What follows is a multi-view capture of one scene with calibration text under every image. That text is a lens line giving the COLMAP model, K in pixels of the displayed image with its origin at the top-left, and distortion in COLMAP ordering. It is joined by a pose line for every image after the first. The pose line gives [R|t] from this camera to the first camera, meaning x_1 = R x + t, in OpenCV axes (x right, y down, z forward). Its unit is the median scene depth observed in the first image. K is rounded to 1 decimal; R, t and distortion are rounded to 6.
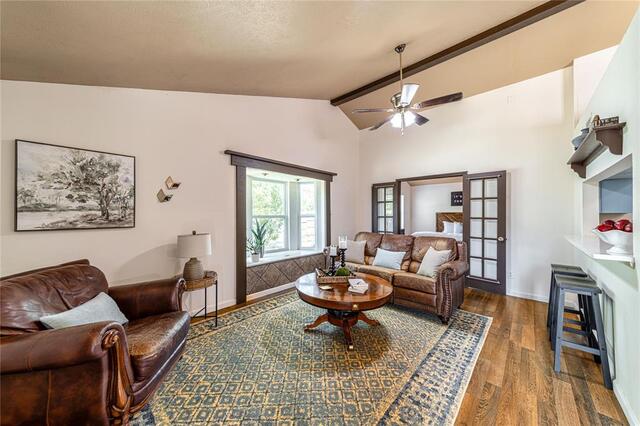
lens RADIAL K [[223.9, 0, 325.0], [0, 223.9, 212.3], [0, 0, 1]] dist [0.002080, 0.000040]
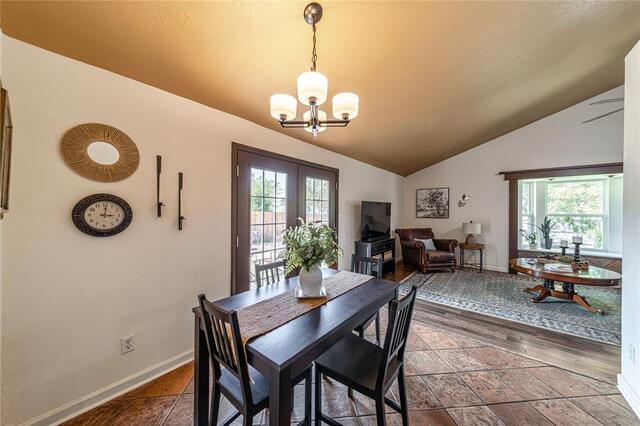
lens RADIAL K [[223.9, 0, 316.4], [0, 223.9, 211.6], [0, 0, 1]] dist [0.002080, 0.000040]
pose [[0.053465, 0.001720, -0.998568, 1.400957], [0.001992, 0.999996, 0.001829, -0.006325], [0.998568, -0.002087, 0.053462, -0.497058]]
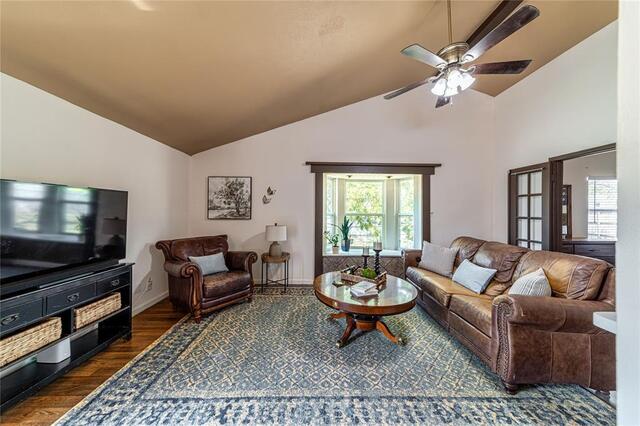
lens RADIAL K [[223.9, 0, 317.9], [0, 223.9, 210.1], [0, 0, 1]] dist [0.002080, 0.000040]
pose [[0.688127, 0.000503, -0.725590, 0.699208], [-0.003067, 0.999993, -0.002215, 0.001361], [0.725584, 0.003750, 0.688124, 0.214691]]
